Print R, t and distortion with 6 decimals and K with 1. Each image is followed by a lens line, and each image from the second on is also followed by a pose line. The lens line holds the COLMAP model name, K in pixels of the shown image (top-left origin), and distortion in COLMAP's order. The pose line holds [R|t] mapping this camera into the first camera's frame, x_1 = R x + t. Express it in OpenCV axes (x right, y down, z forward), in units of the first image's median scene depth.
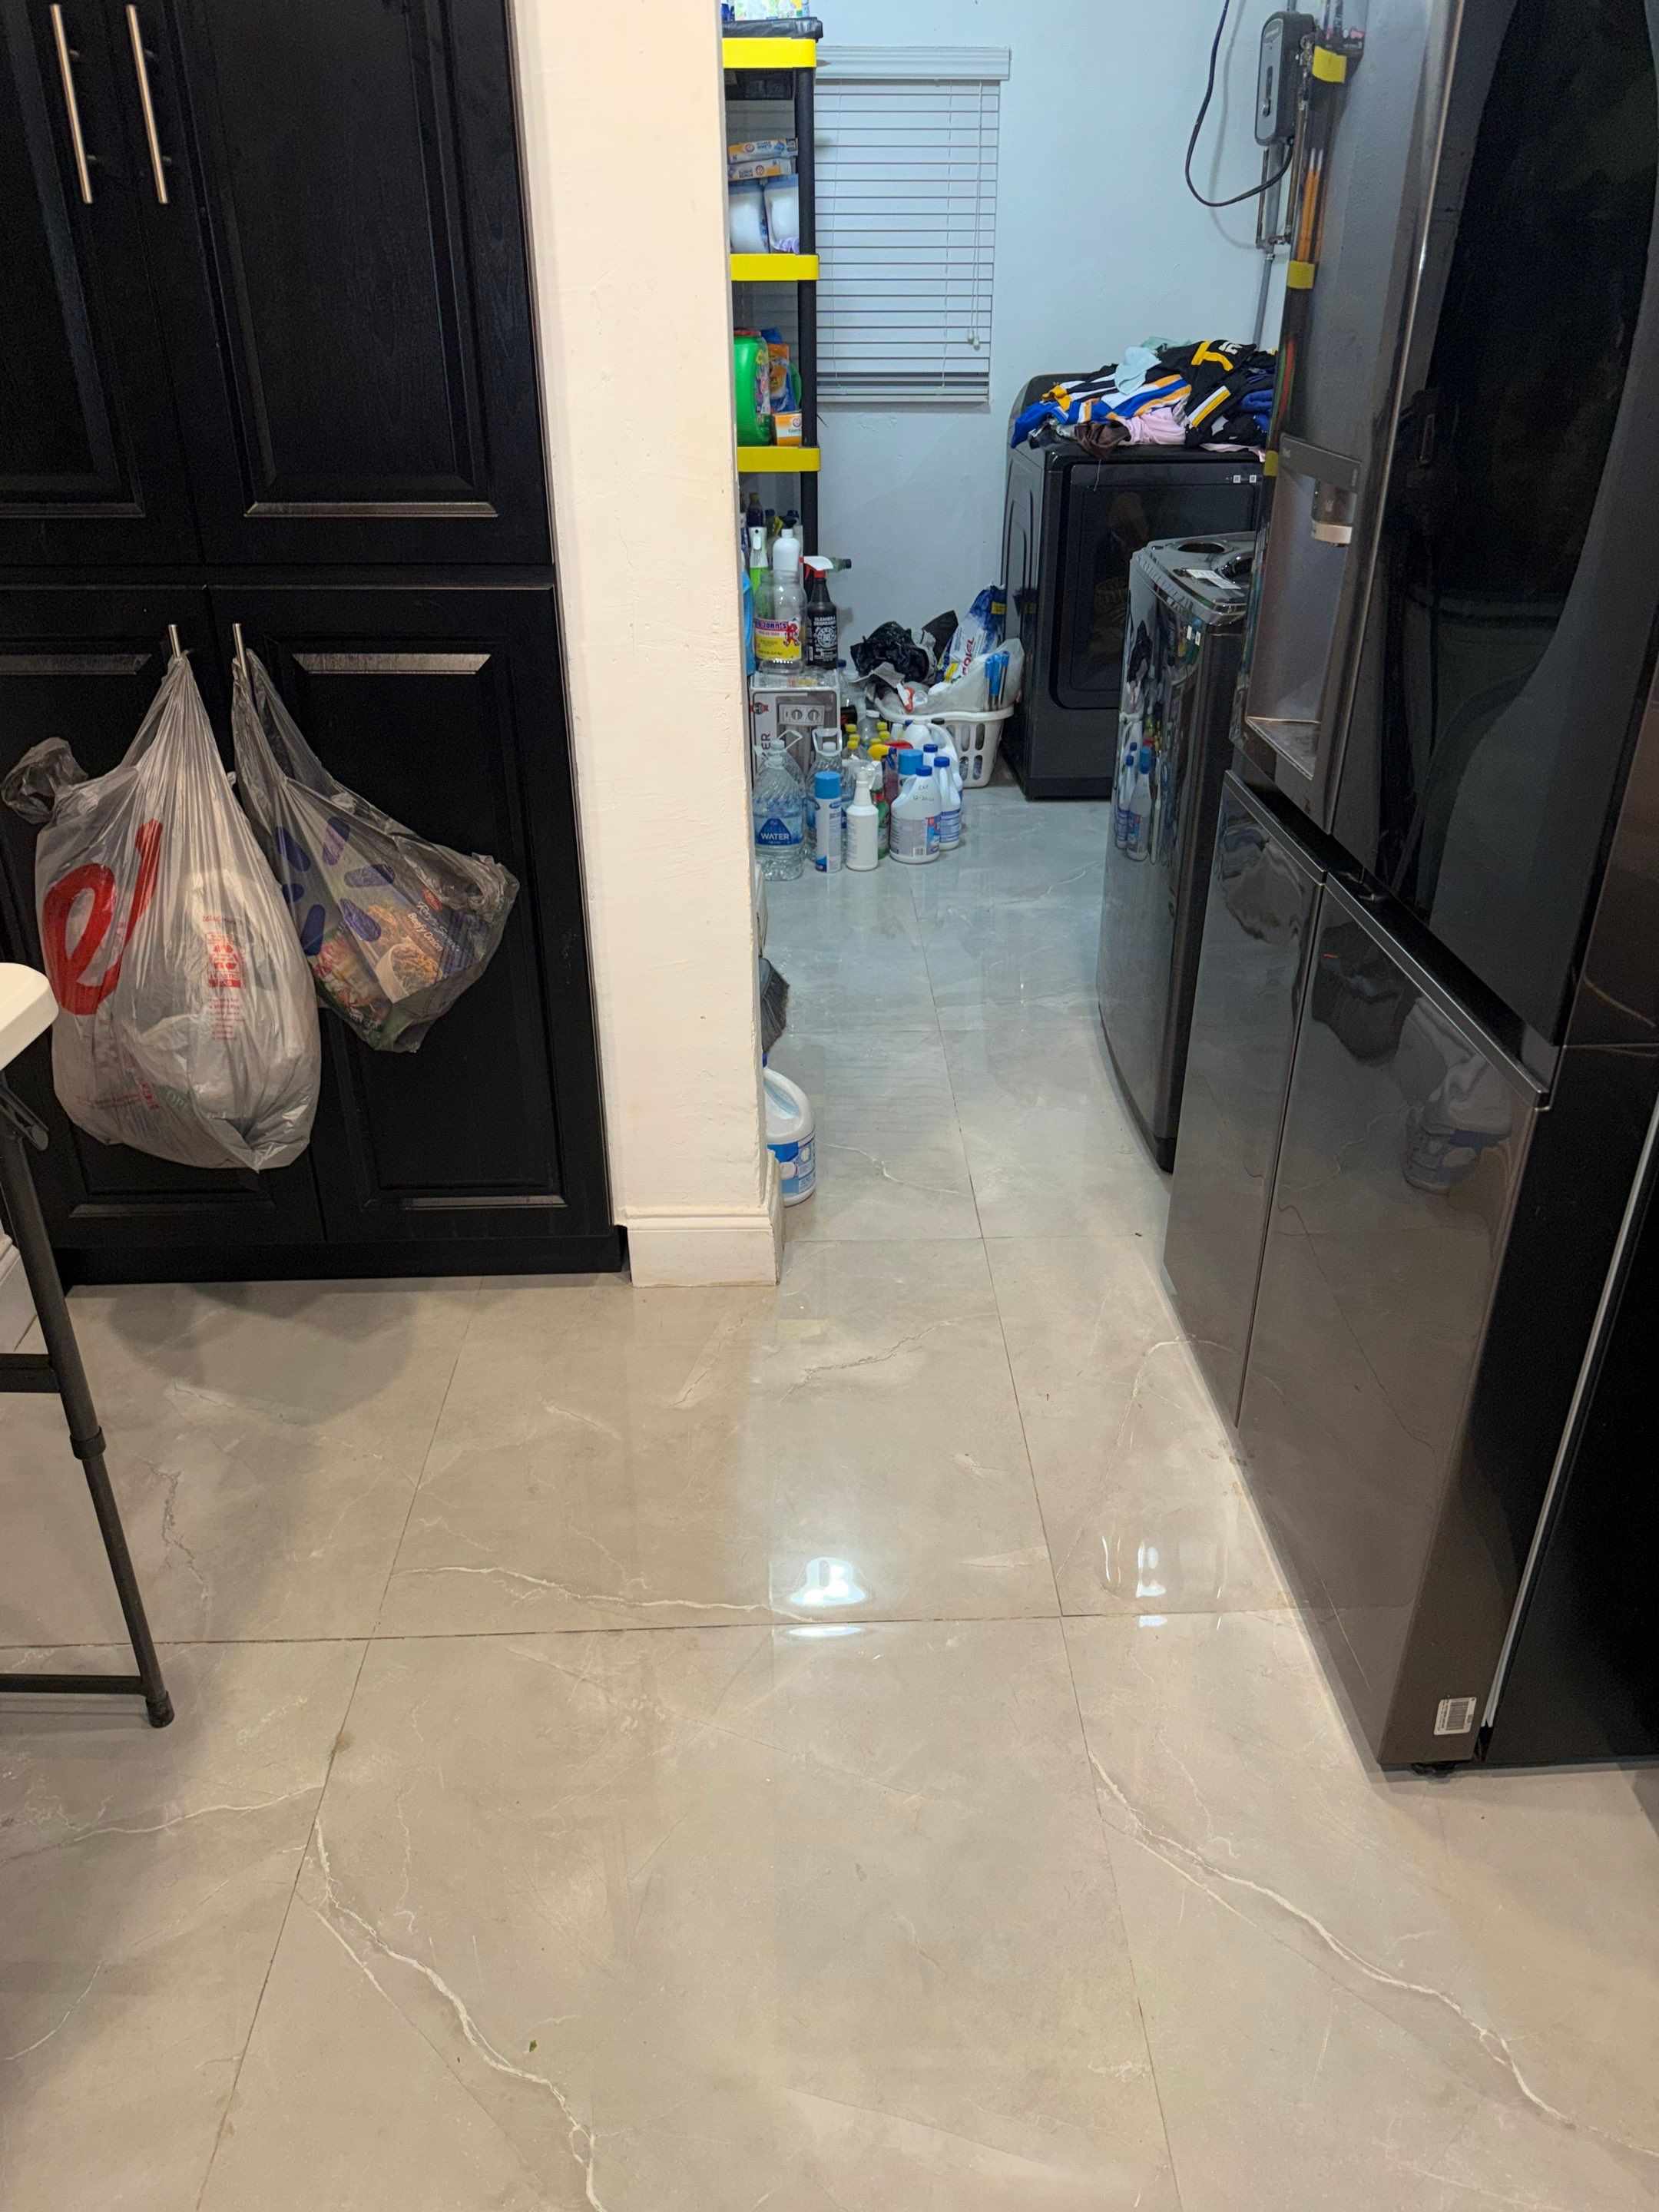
lens RADIAL K [[1544.2, 0, 829.2], [0, 1544.2, 1071.1], [0, 0, 1]] dist [0.028447, -0.038371]
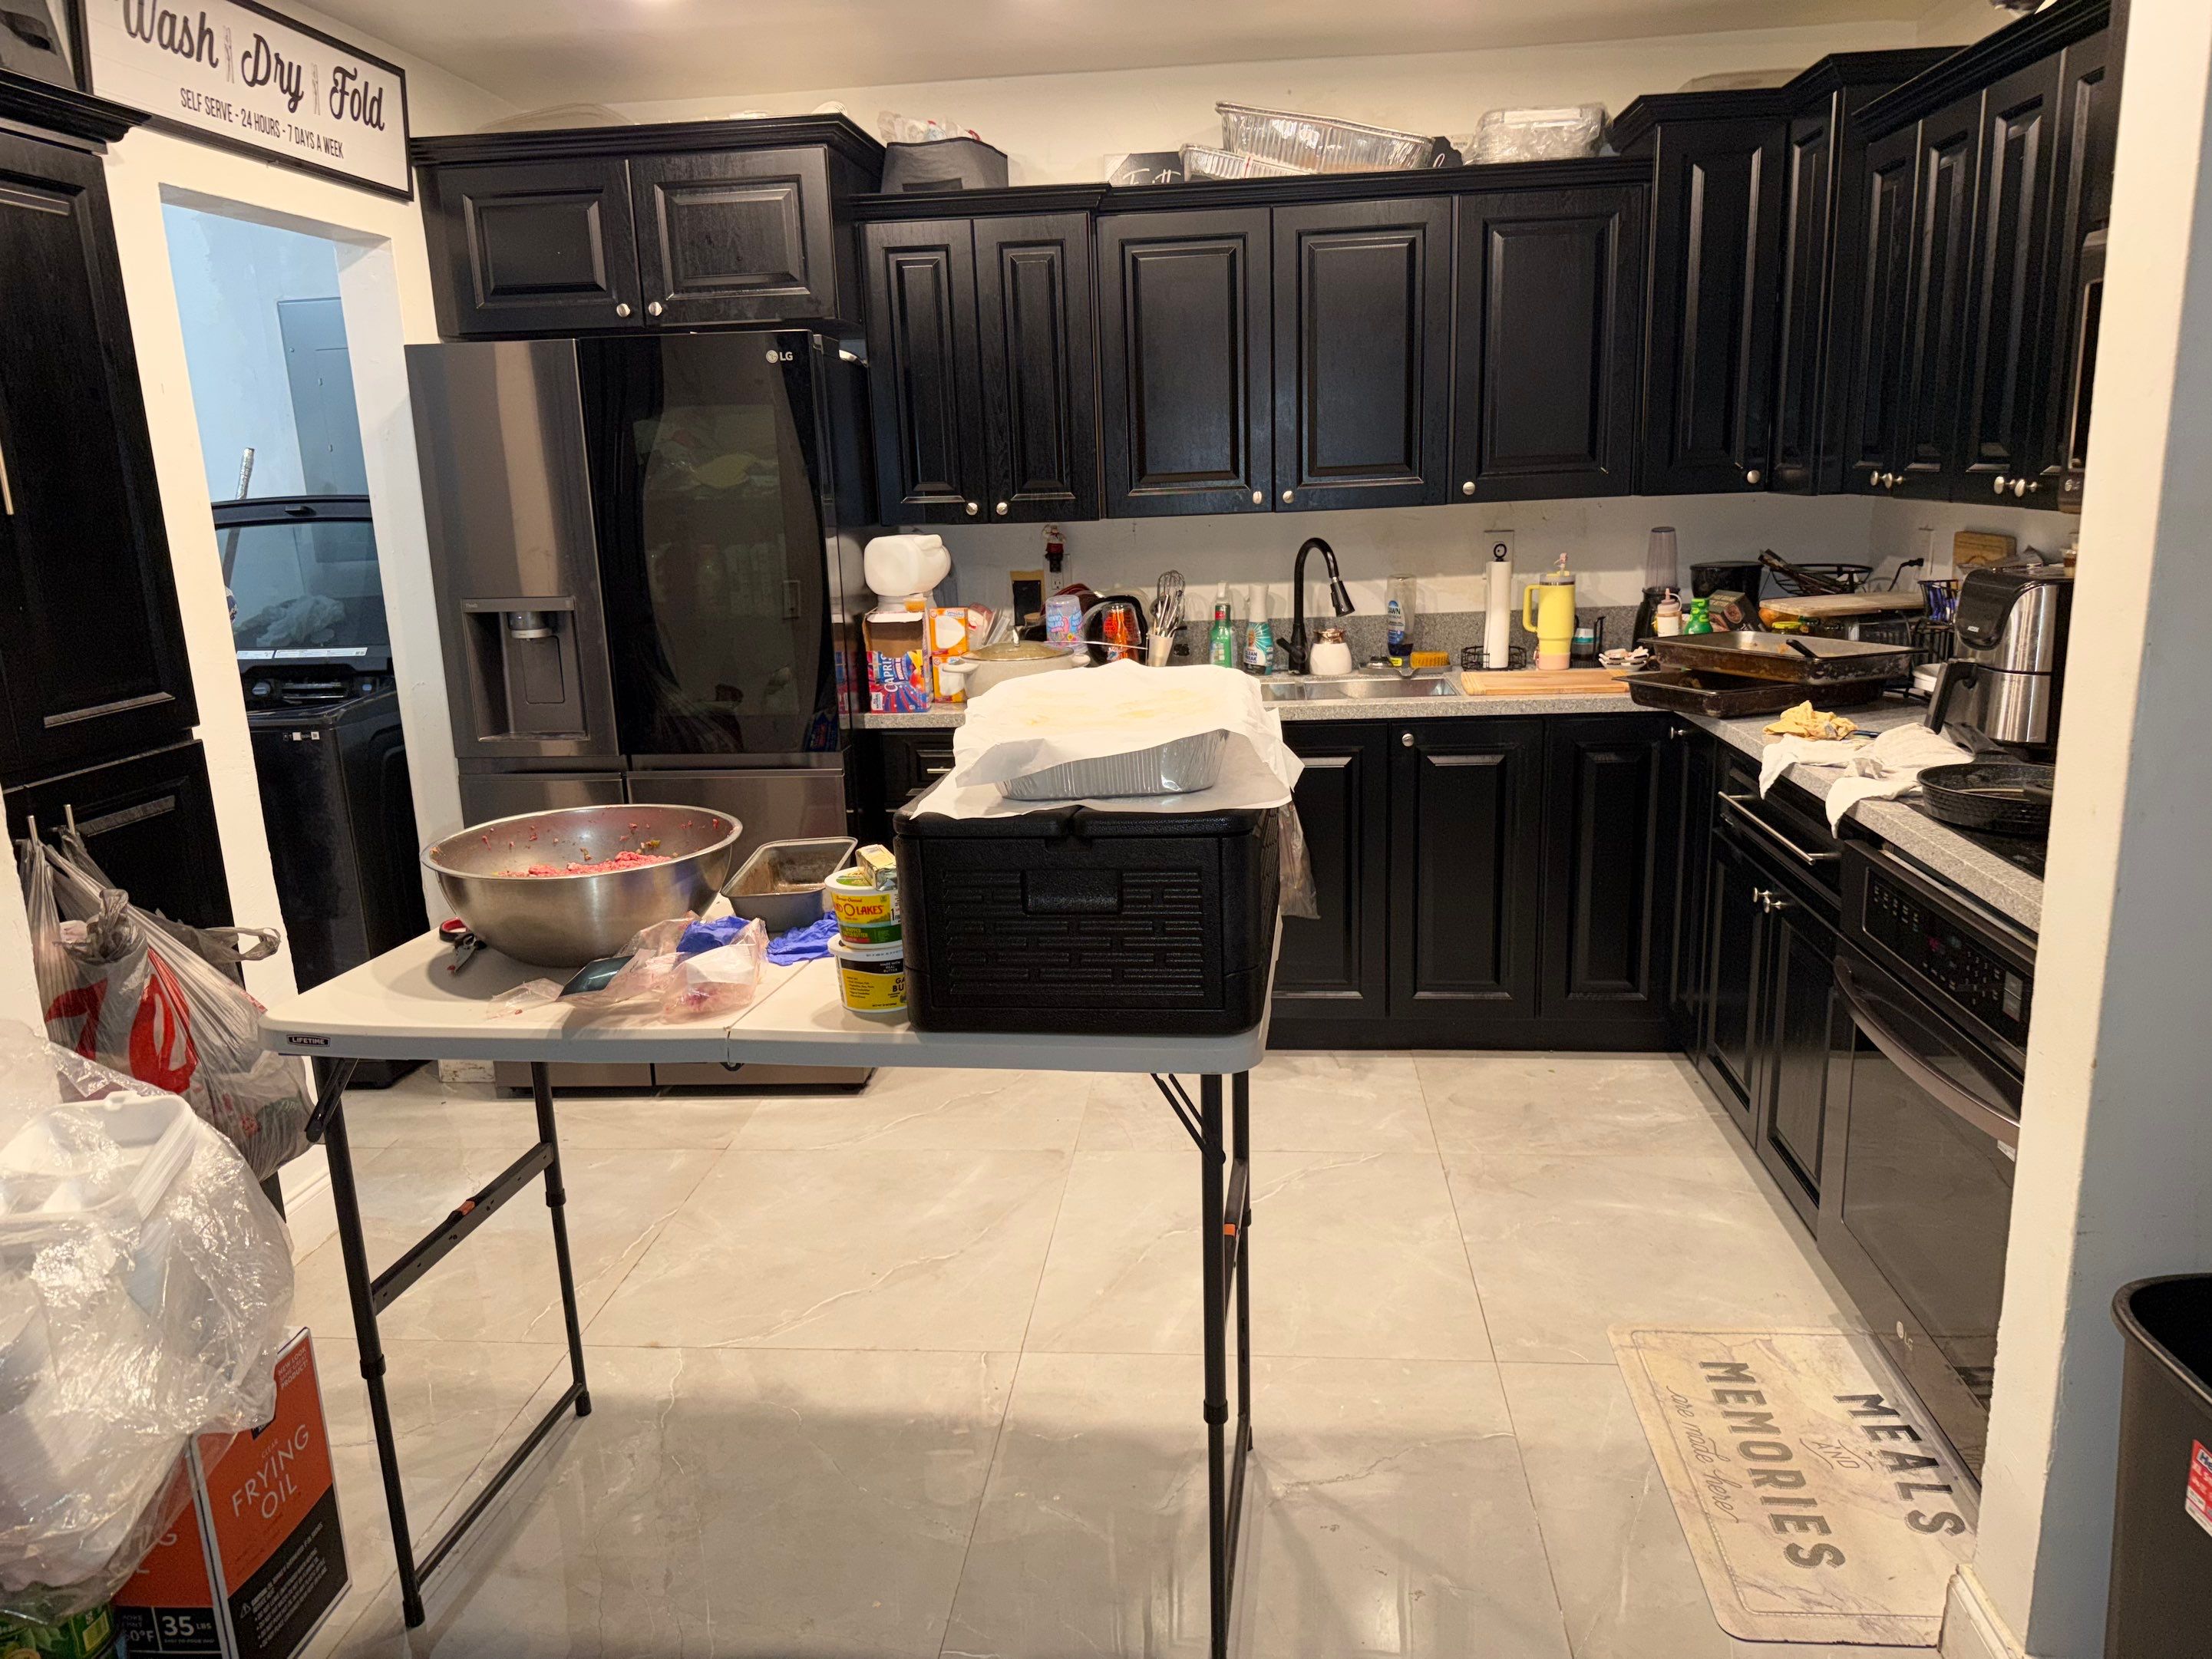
lens RADIAL K [[1590.1, 0, 1114.8], [0, 1590.1, 816.7], [0, 0, 1]] dist [0.039598, -0.057539]
pose [[0.135475, -0.229278, 0.963887, -1.877031], [0.487563, 0.862336, 0.136595, -0.044601], [-0.862513, 0.451451, 0.228613, -0.065733]]
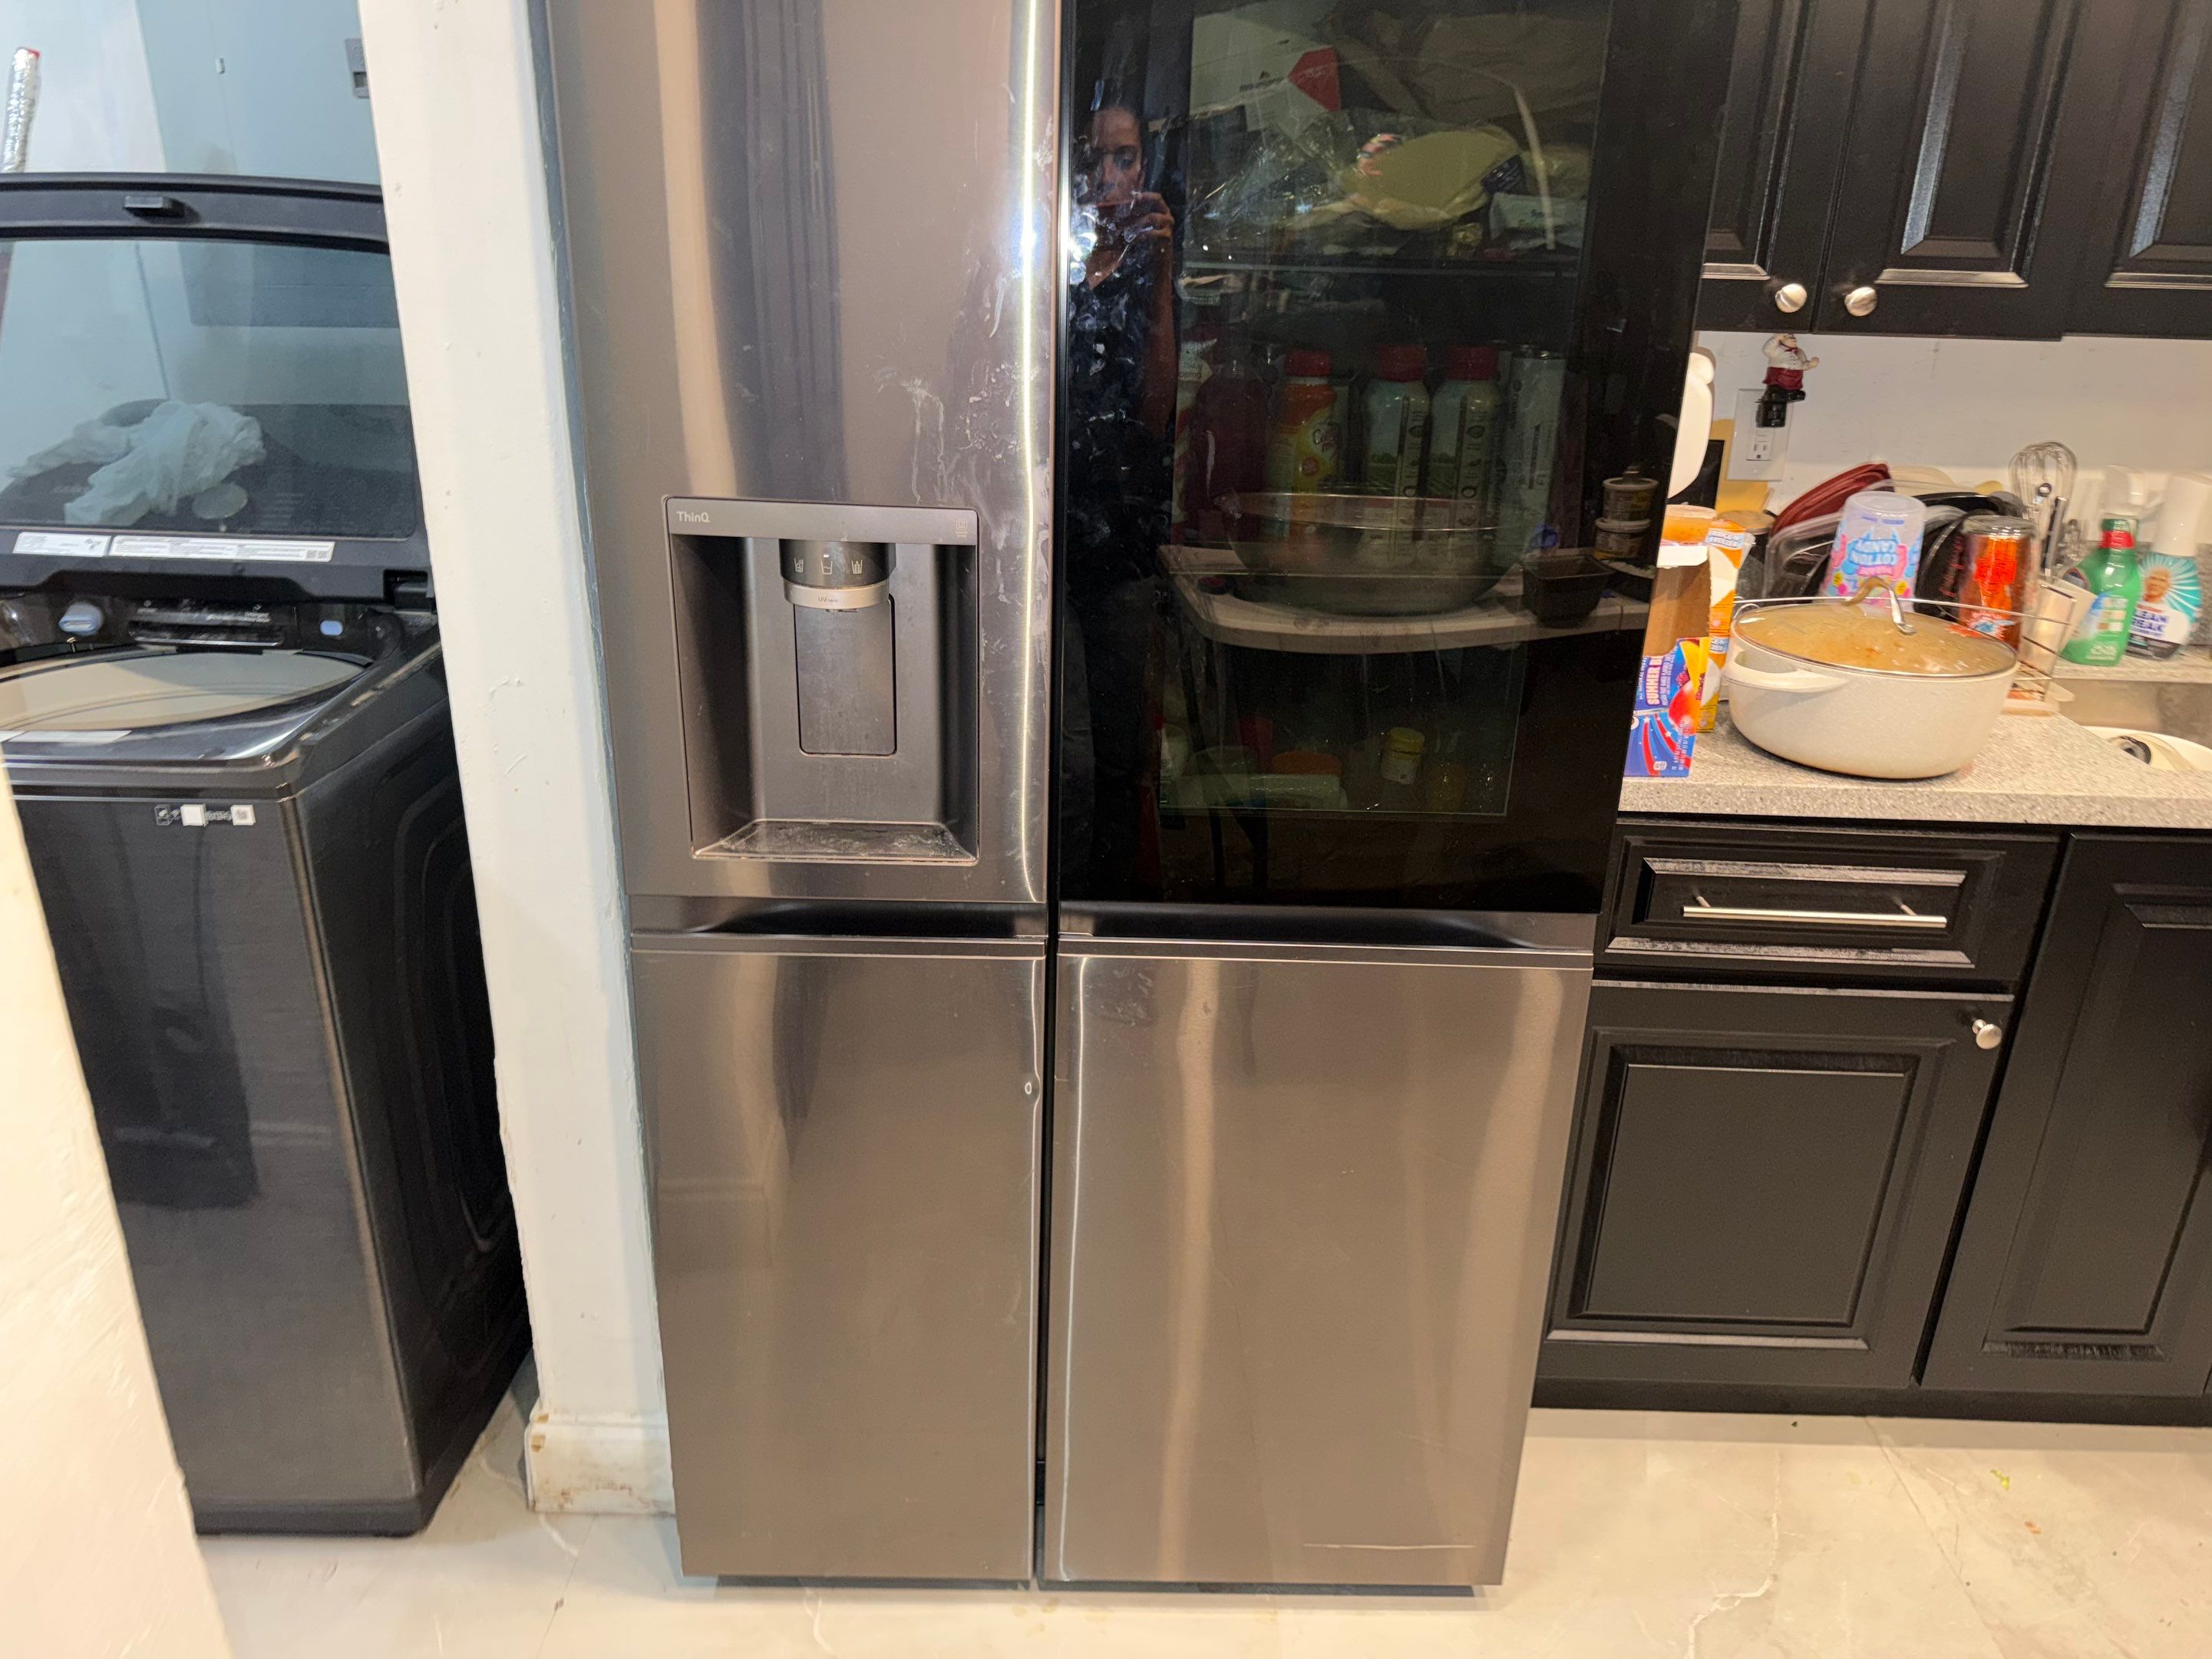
lens RADIAL K [[1590.1, 0, 1114.8], [0, 1590.1, 816.7], [0, 0, 1]] dist [0.039598, -0.057539]
pose [[0.061907, -0.375290, 0.924838, -0.508132], [0.438824, 0.842484, 0.312497, -0.485630], [-0.896438, 0.386495, 0.216842, 0.818438]]
